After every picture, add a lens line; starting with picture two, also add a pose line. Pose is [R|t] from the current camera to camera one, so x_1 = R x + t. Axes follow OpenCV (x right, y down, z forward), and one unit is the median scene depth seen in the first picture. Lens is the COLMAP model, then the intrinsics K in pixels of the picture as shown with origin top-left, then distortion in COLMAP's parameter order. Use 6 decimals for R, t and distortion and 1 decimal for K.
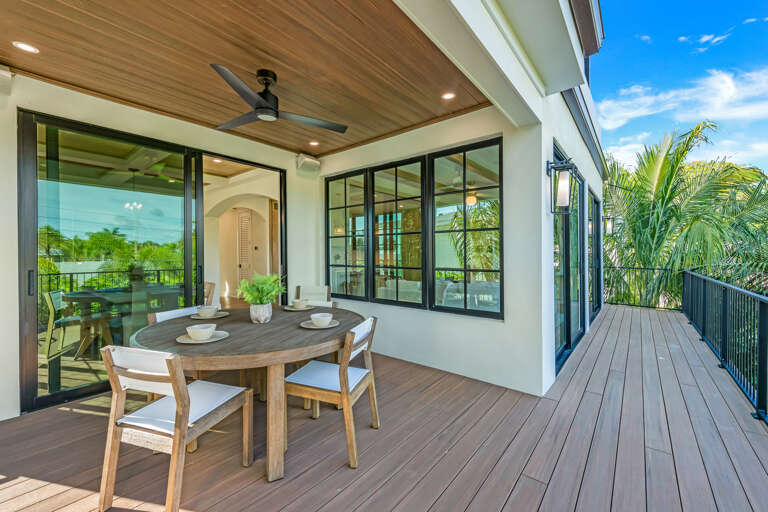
lens RADIAL K [[315.4, 0, 384.0], [0, 315.4, 257.3], [0, 0, 1]] dist [-0.001127, 0.000142]
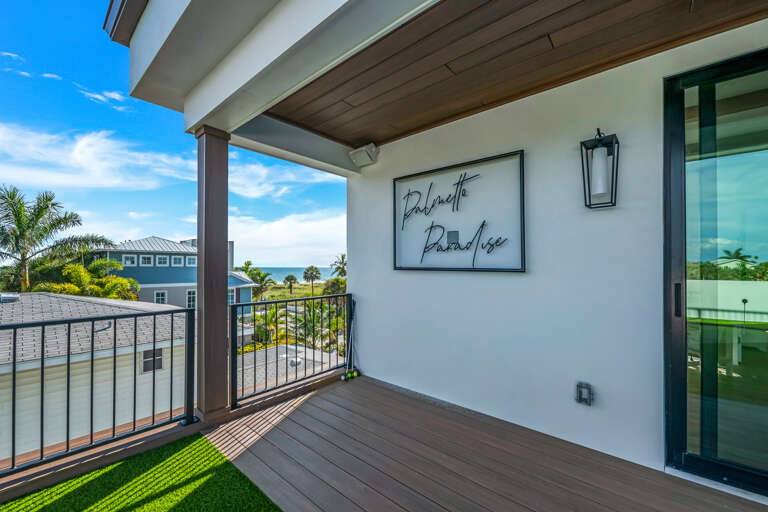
lens RADIAL K [[315.4, 0, 388.3], [0, 315.4, 260.4], [0, 0, 1]] dist [-0.001127, 0.000142]
pose [[-0.034061, -0.011541, -0.999353, -0.152710], [-0.017543, 0.999786, -0.010948, -0.001955], [0.999266, 0.017159, -0.034256, 0.148034]]
